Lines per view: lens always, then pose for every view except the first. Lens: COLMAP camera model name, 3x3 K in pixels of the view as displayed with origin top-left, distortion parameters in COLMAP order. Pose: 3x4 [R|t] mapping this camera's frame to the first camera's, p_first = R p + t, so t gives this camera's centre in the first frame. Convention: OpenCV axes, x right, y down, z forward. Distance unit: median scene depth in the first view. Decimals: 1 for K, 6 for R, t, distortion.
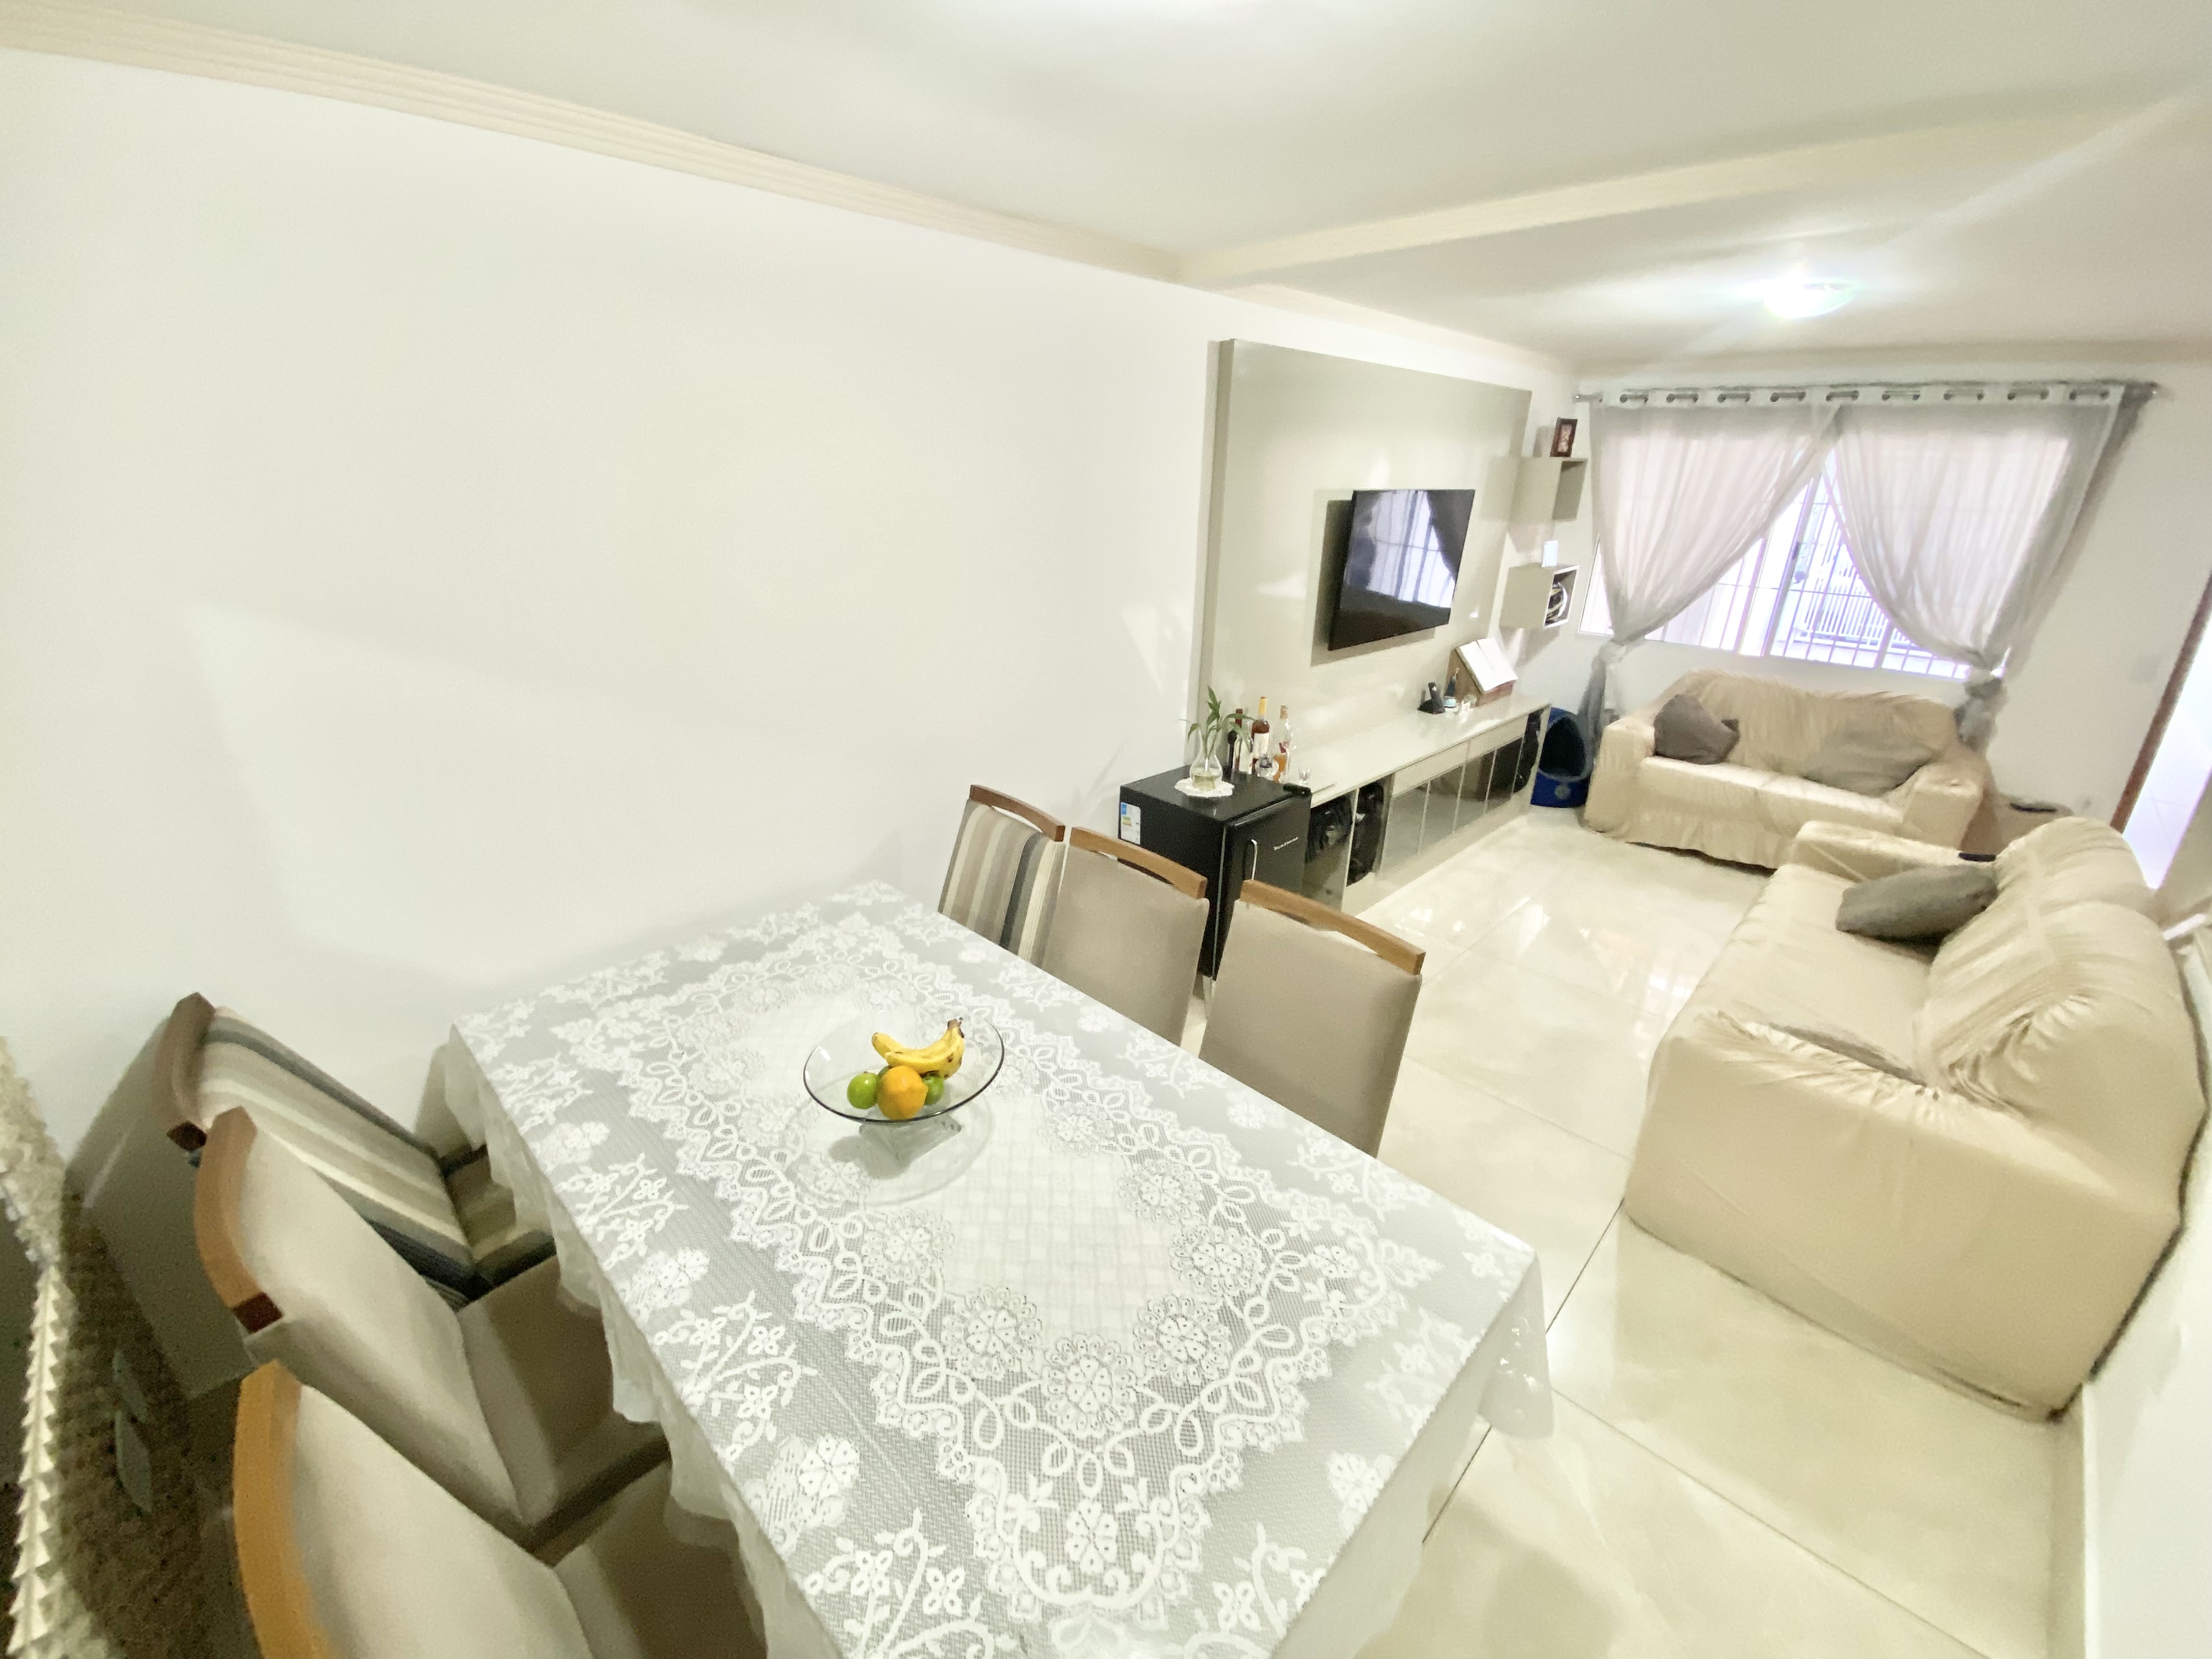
lens RADIAL K [[890.2, 0, 1106.0], [0, 890.2, 829.5], [0, 0, 1]] dist [0.022652, -0.021034]
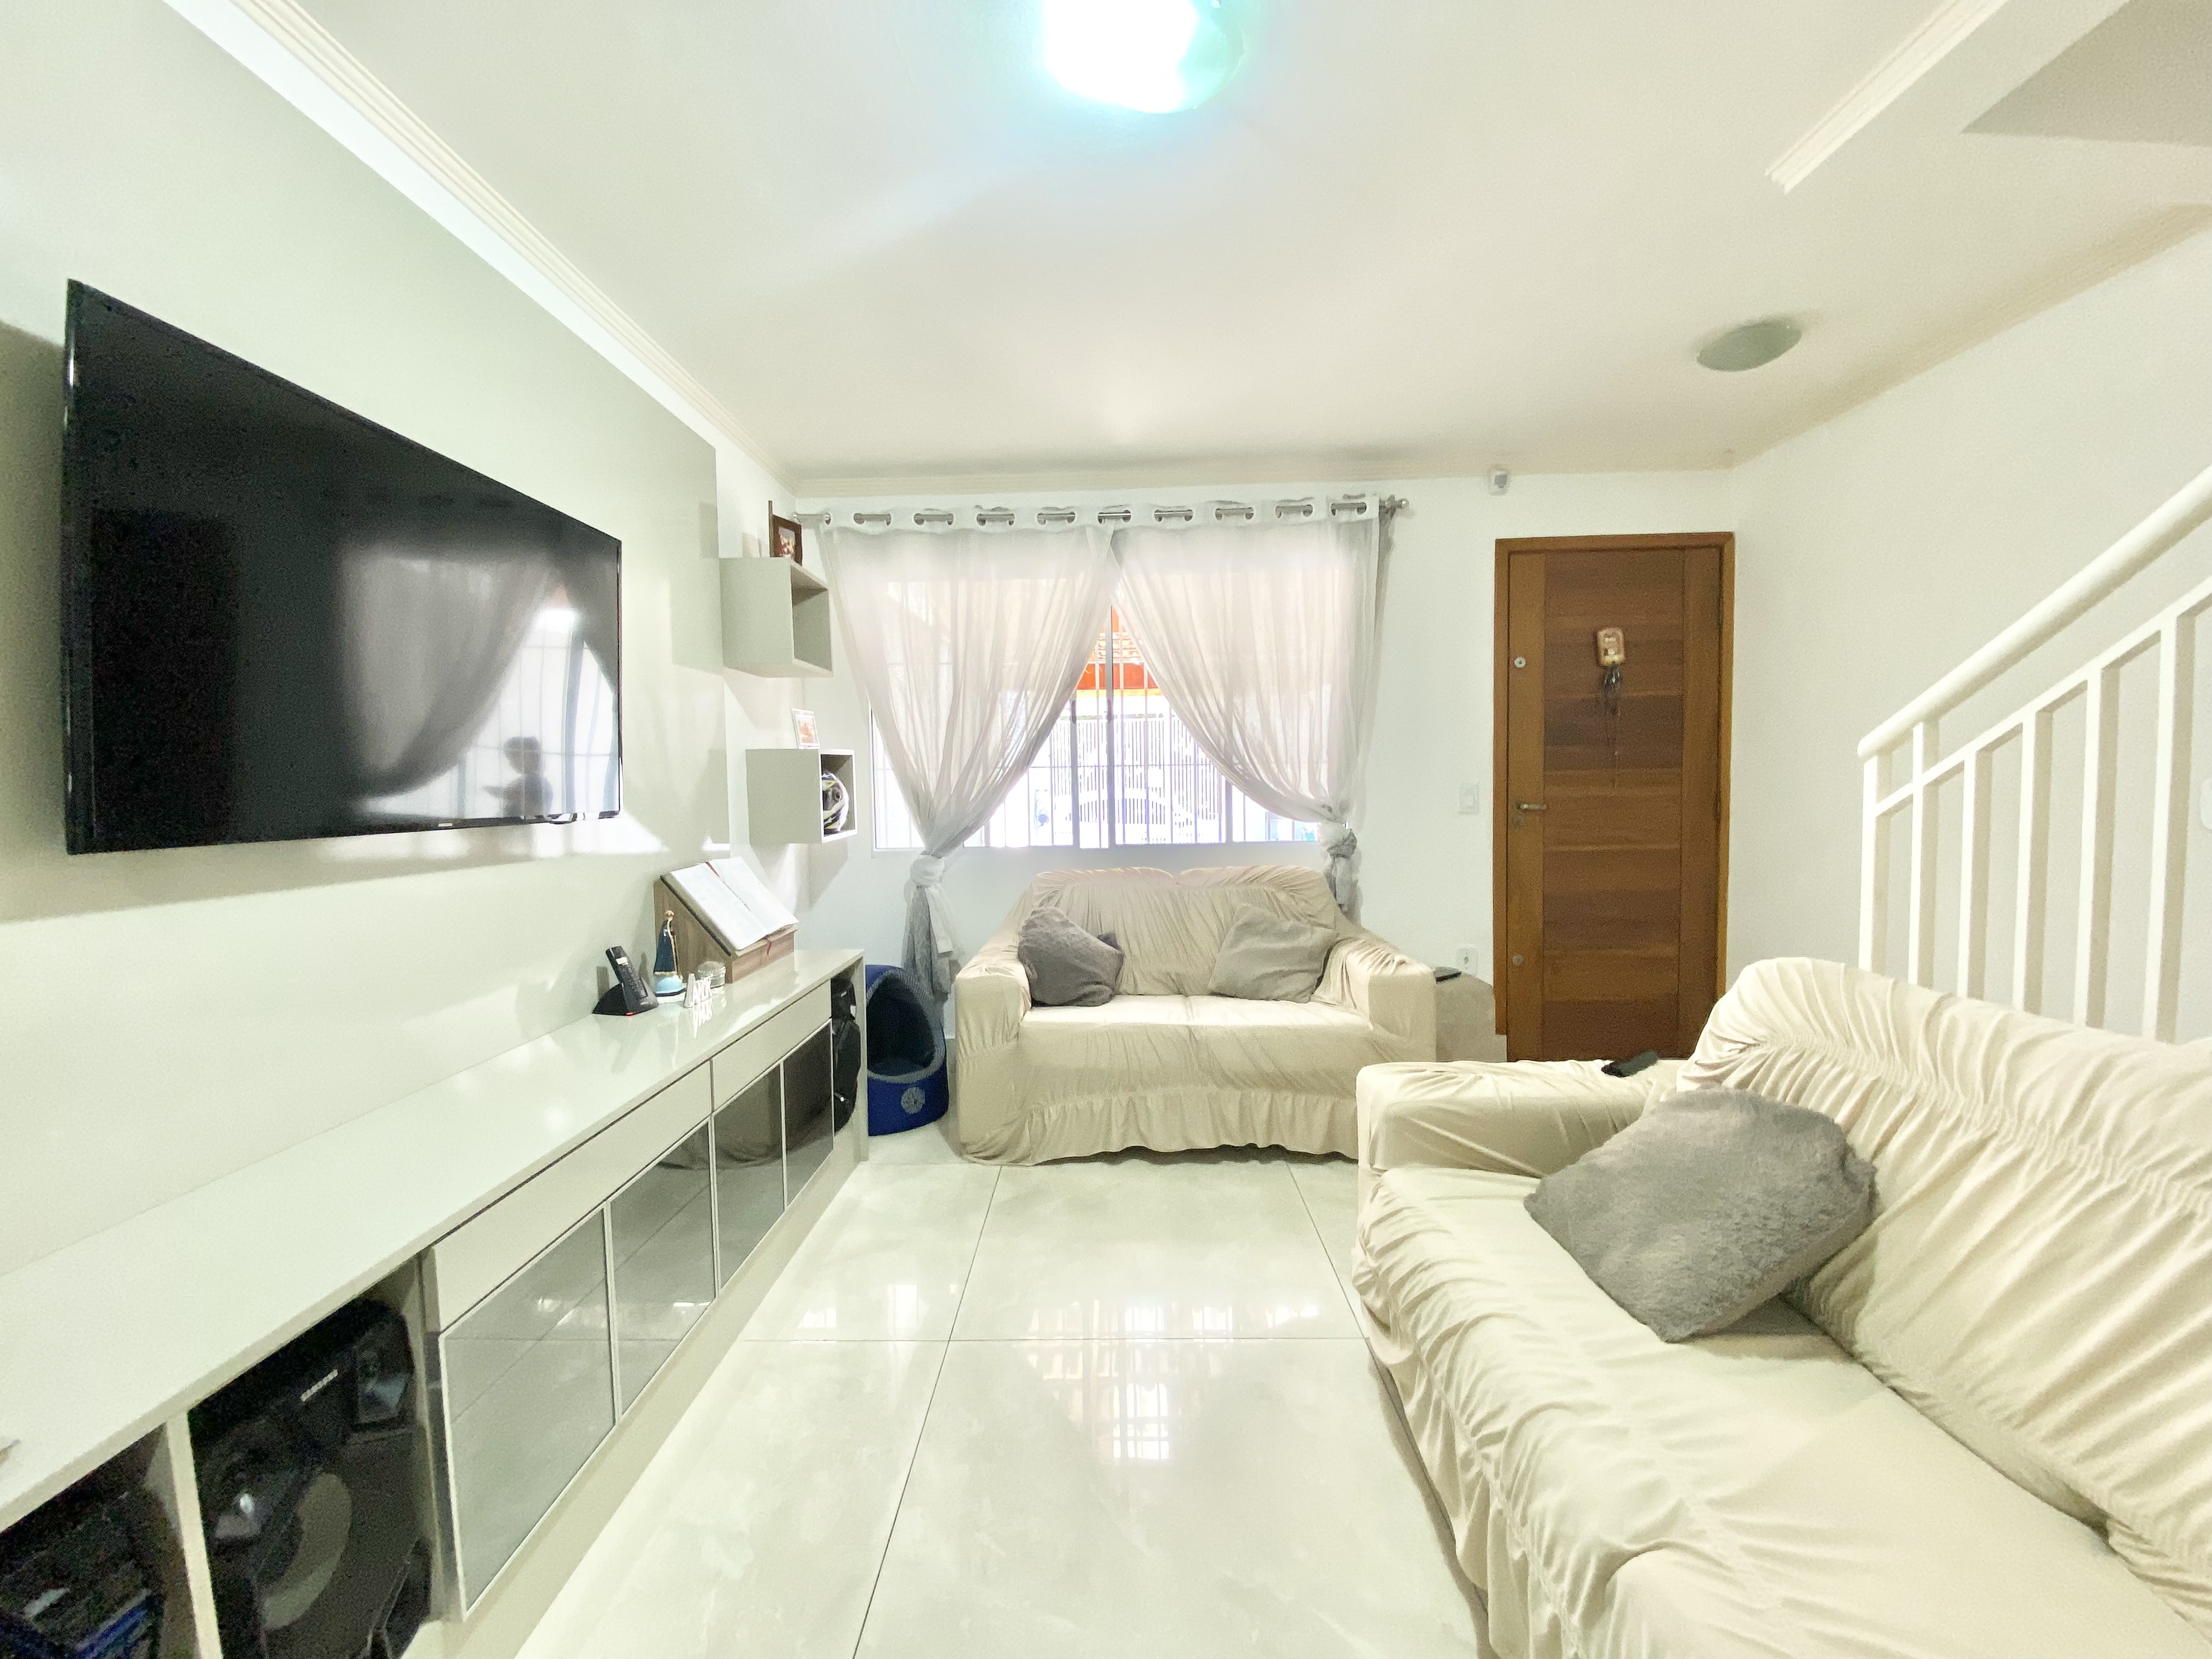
lens RADIAL K [[890.9, 0, 1106.0], [0, 890.9, 829.5], [0, 0, 1]] dist [0.028156, -0.021995]
pose [[0.726940, -0.063516, 0.683757, 0.234156], [0.281097, 0.935992, -0.211903, -0.053275], [-0.626532, 0.346243, 0.698265, 0.494995]]
